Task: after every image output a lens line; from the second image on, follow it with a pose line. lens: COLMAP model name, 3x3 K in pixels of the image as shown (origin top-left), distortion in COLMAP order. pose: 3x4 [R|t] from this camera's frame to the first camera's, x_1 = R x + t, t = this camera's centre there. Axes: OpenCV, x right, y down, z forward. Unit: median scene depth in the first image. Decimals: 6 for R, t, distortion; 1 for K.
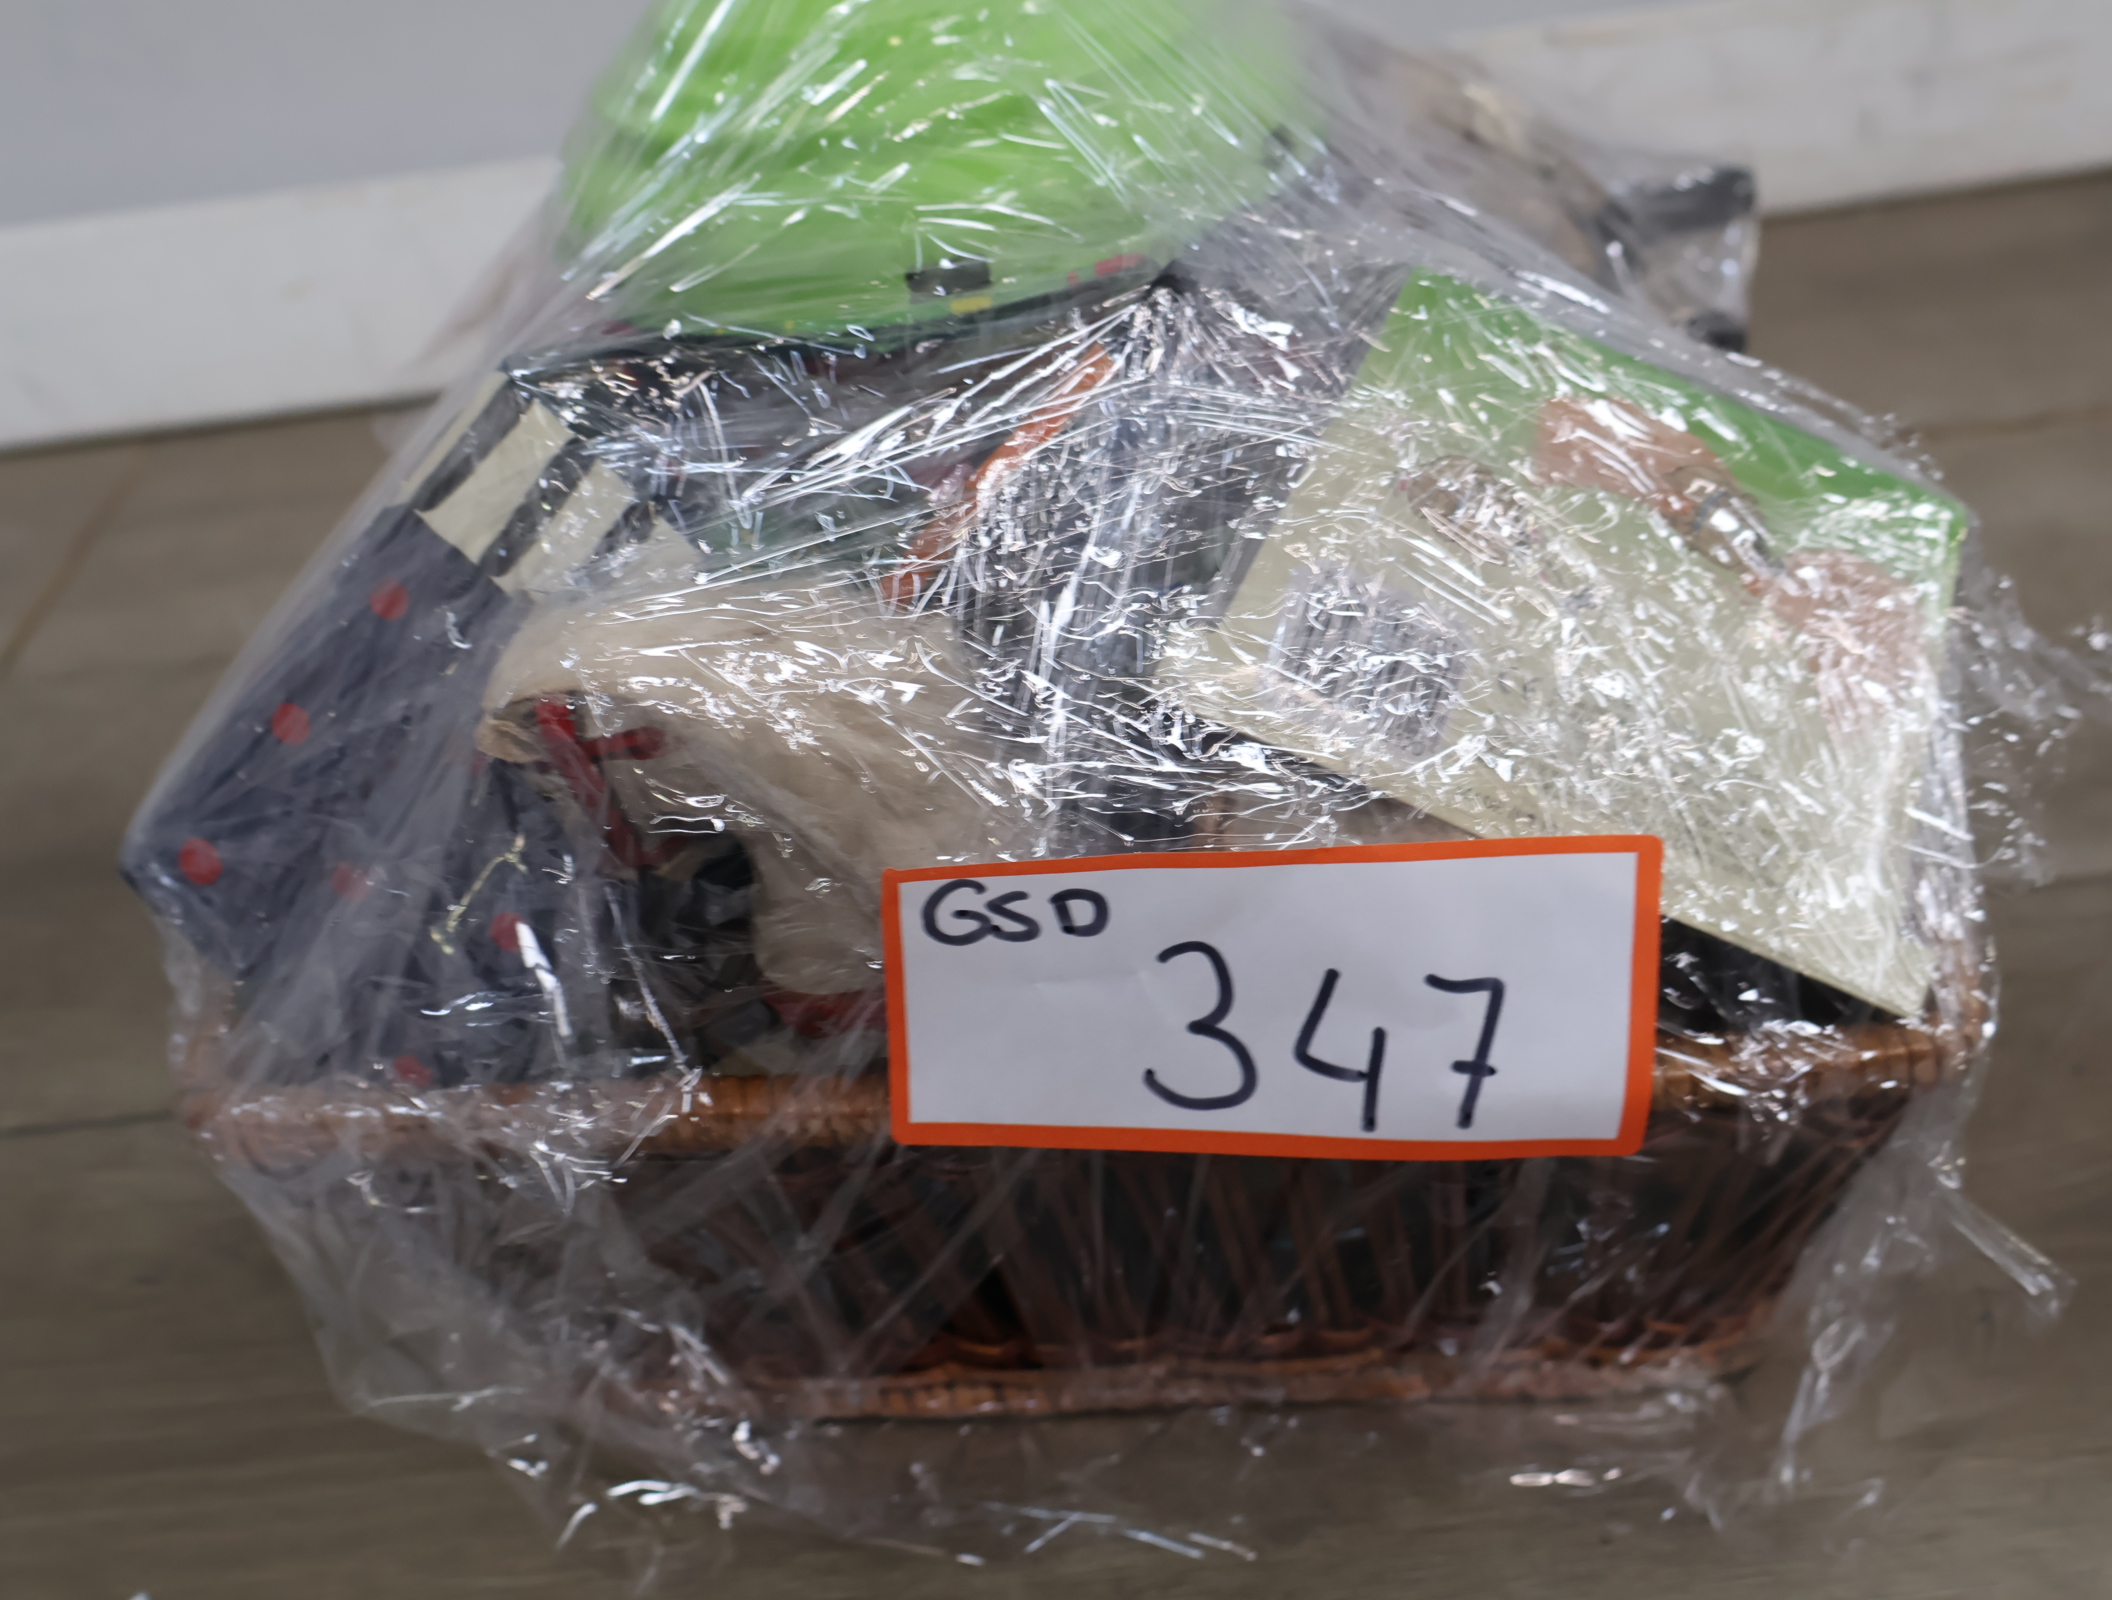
lens RADIAL K [[2420.7, 0, 1055.4], [0, 2420.7, 801.3], [0, 0, 1]] dist [0.008608, 0.000000]
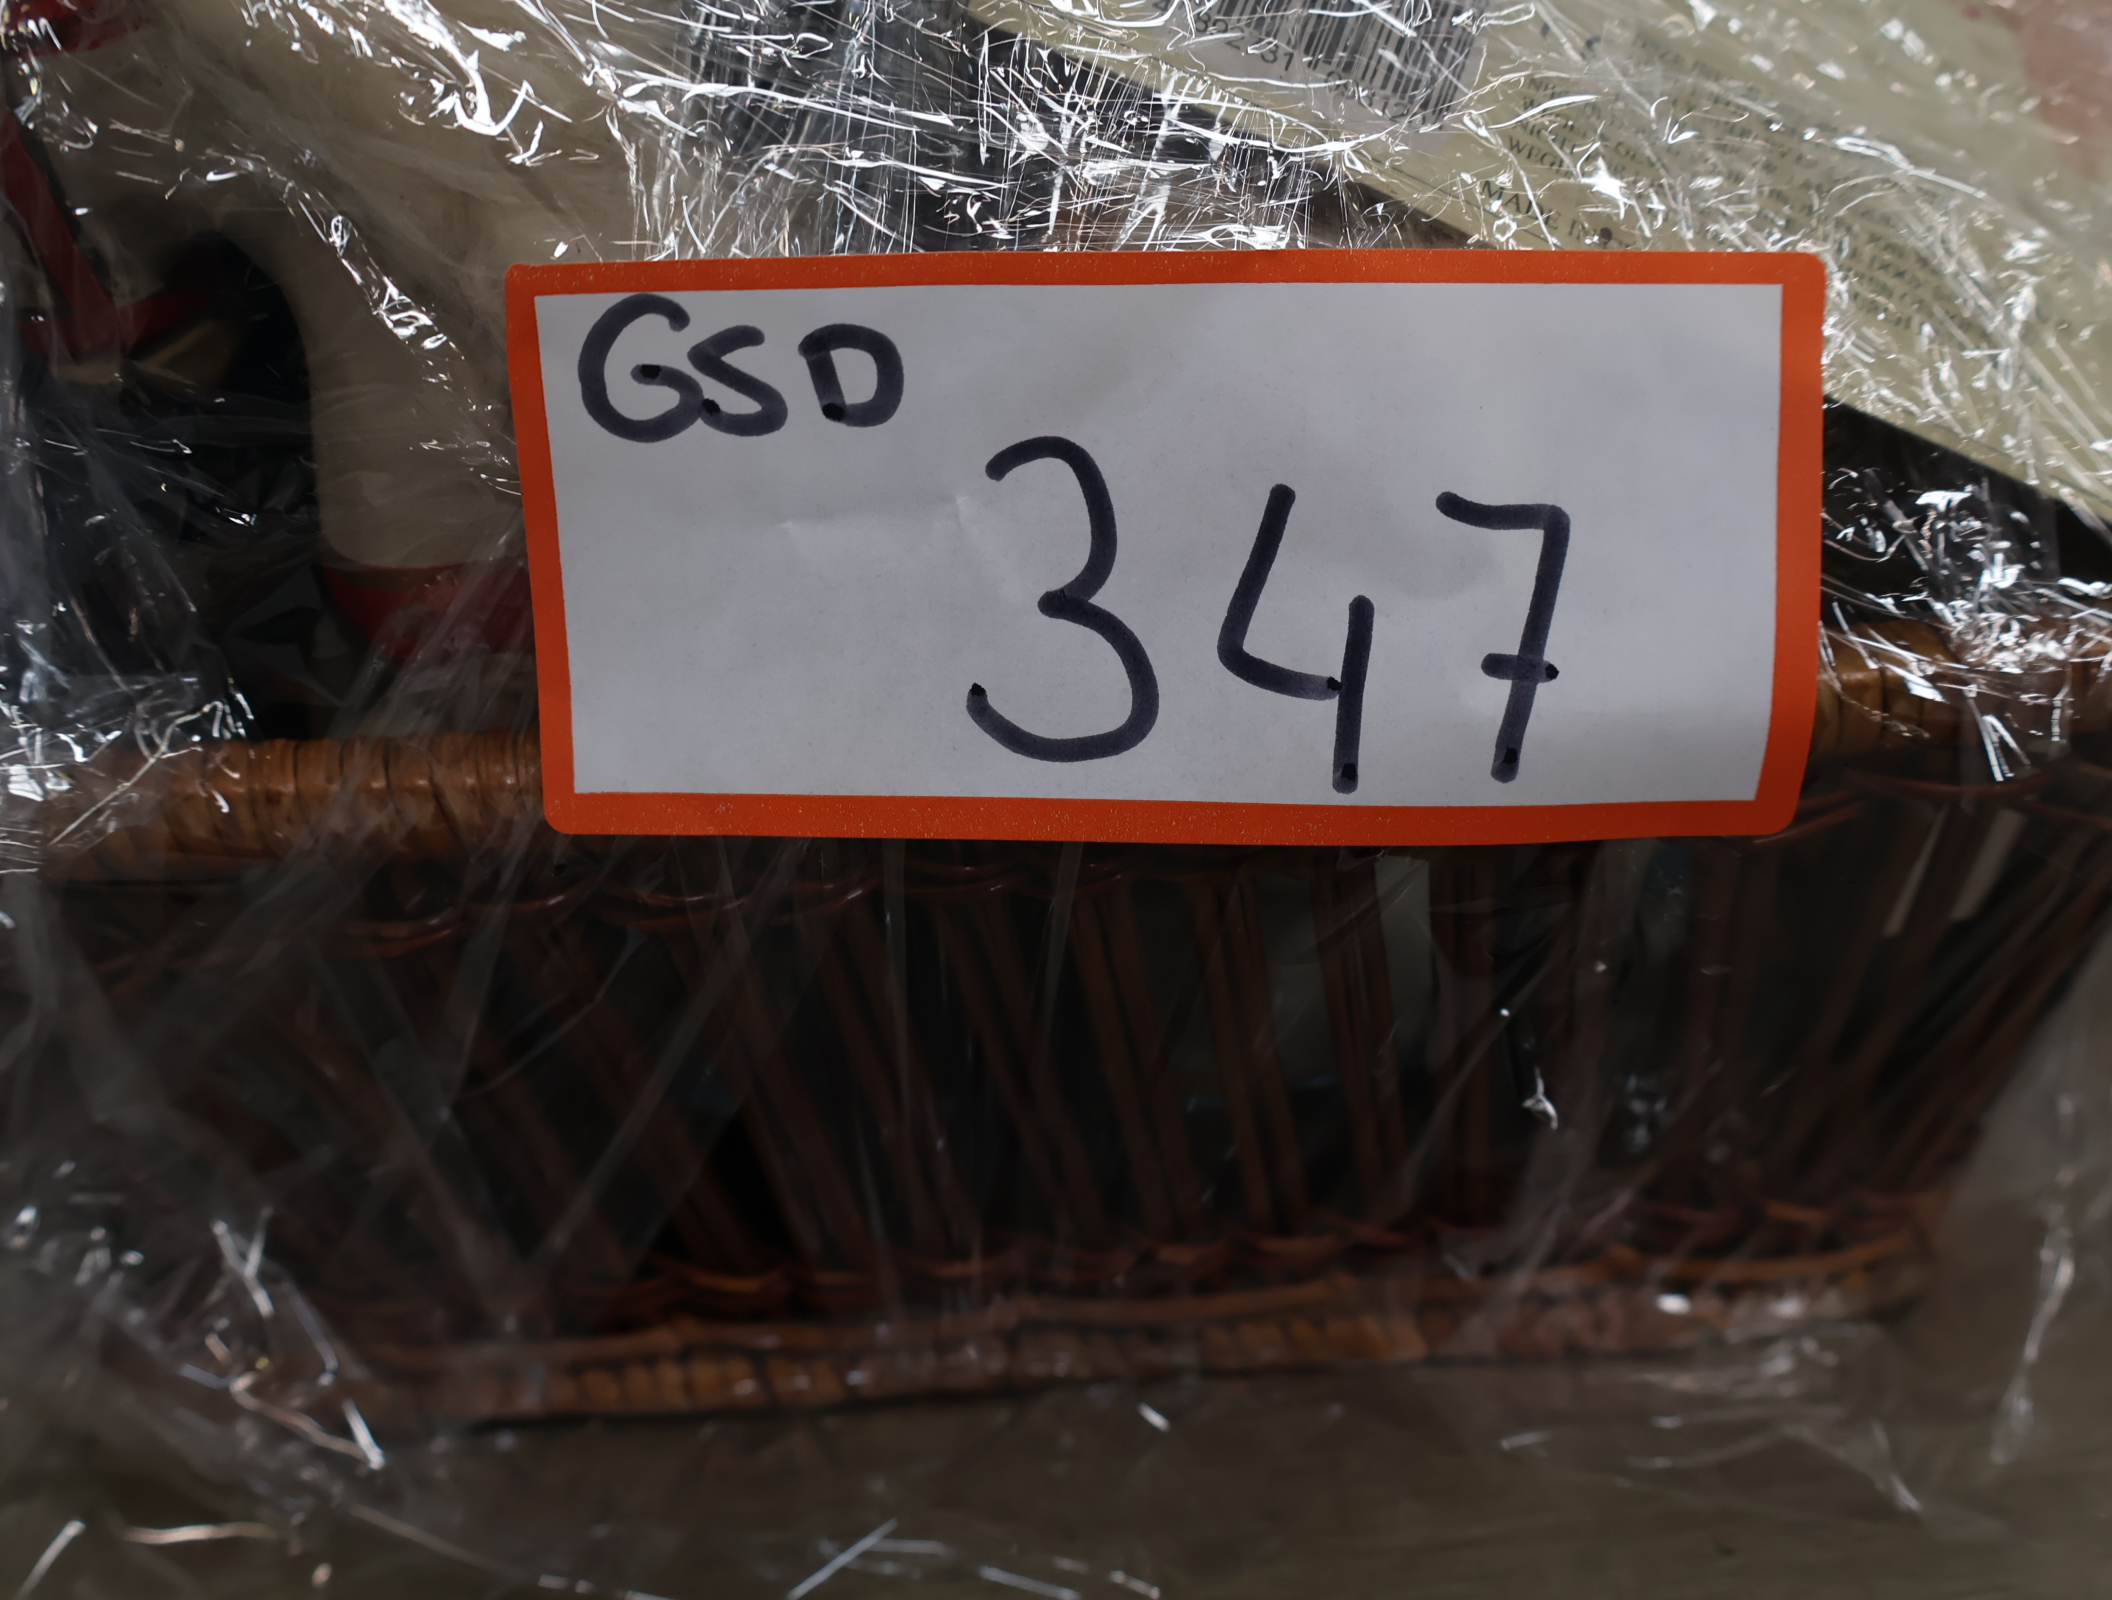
lens RADIAL K [[2420.7, 0, 1067.8], [0, 2420.7, 695.0], [0, 0, 1]] dist [0.008608, 0.000000]
pose [[0.998639, 0.000875, 0.052151, 0.029700], [0.006742, 0.989305, -0.145708, 0.195791], [-0.051721, 0.145861, 0.987952, 0.403660]]
